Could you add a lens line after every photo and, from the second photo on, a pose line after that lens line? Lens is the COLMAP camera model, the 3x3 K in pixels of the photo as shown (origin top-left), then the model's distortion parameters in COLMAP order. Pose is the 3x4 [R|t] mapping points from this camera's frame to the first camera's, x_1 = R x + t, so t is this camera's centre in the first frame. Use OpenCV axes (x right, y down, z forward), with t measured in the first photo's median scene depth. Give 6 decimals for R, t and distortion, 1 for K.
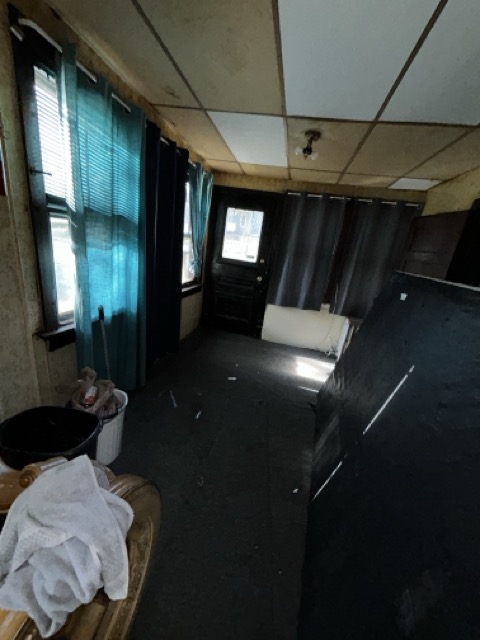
lens RADIAL K [[258.4, 0, 240.7], [0, 258.4, 318.9], [0, 0, 1]] dist [-0.003967, 0.000254]
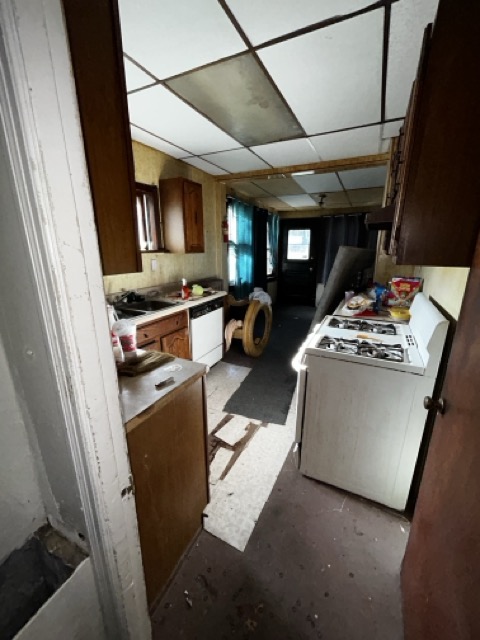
lens RADIAL K [[258.4, 0, 241.3], [0, 258.4, 320.3], [0, 0, 1]] dist [-0.003967, 0.000254]
pose [[0.959339, -0.073361, -0.272557, 0.087256], [0.057793, 0.996228, -0.064724, 0.320782], [0.276277, 0.046341, 0.959960, -0.884271]]
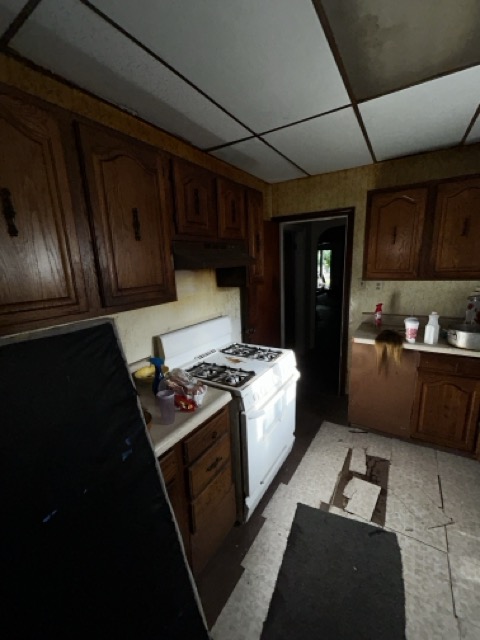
lens RADIAL K [[258.4, 0, 241.0], [0, 258.4, 319.8], [0, 0, 1]] dist [-0.003967, 0.000254]
pose [[-0.934059, -0.178618, 0.309240, -0.032907], [0.014807, 0.845815, 0.533271, -0.217601], [-0.356811, 0.502686, -0.787396, 0.515517]]
